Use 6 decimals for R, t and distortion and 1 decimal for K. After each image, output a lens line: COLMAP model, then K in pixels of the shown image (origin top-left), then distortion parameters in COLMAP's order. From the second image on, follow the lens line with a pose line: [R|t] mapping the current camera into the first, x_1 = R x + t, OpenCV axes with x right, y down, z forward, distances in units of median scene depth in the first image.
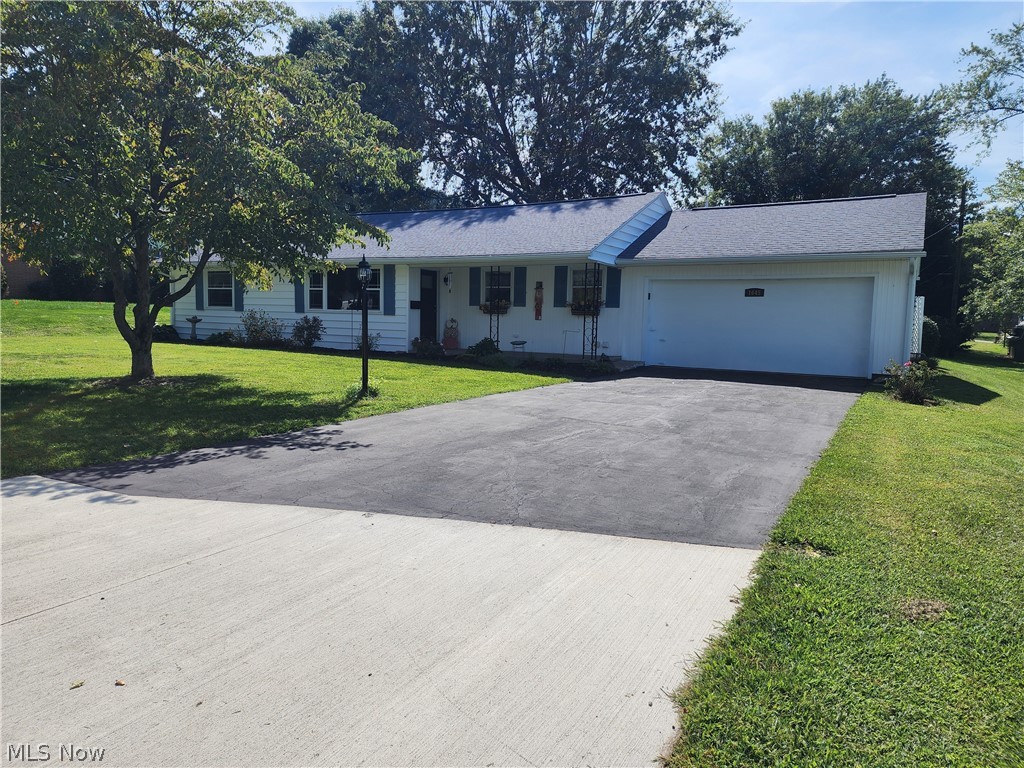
lens RADIAL K [[676.6, 0, 512.0], [0, 676.6, 384.0], [0, 0, 1]] dist [0.000686, -0.028168]
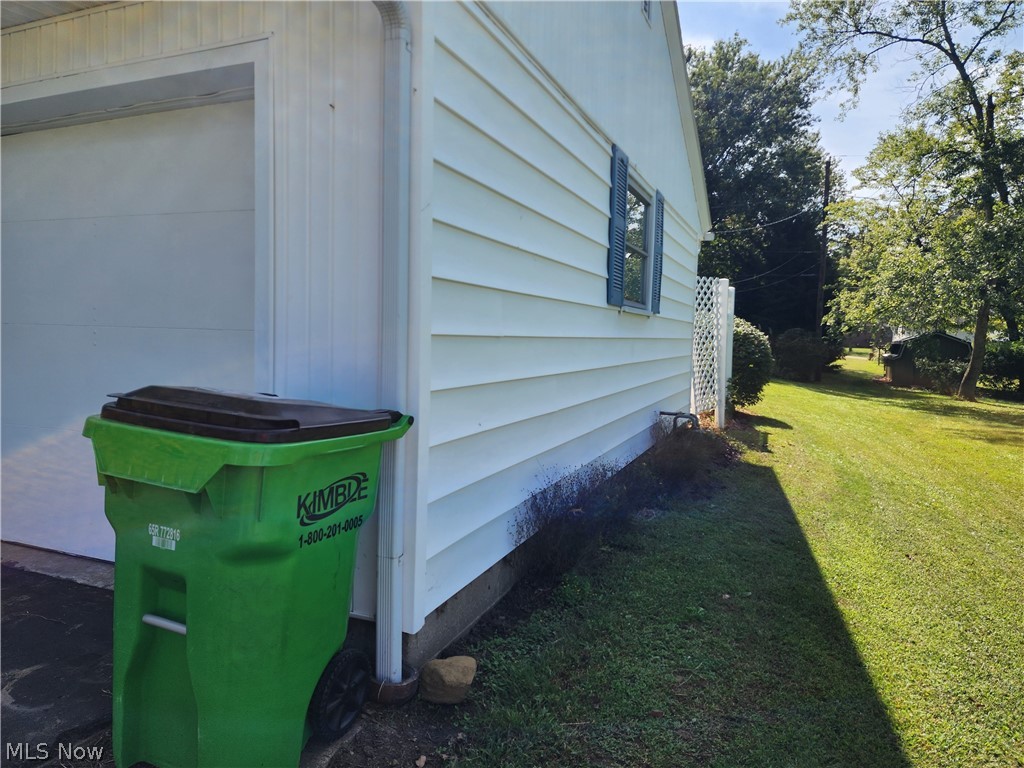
lens RADIAL K [[676.6, 0, 512.0], [0, 676.6, 384.0], [0, 0, 1]] dist [0.000686, -0.028168]
pose [[0.990741, -0.007255, 0.135568, 0.247289], [0.010251, 0.999718, -0.021417, -0.029428], [-0.135375, 0.022608, 0.990537, 0.342348]]
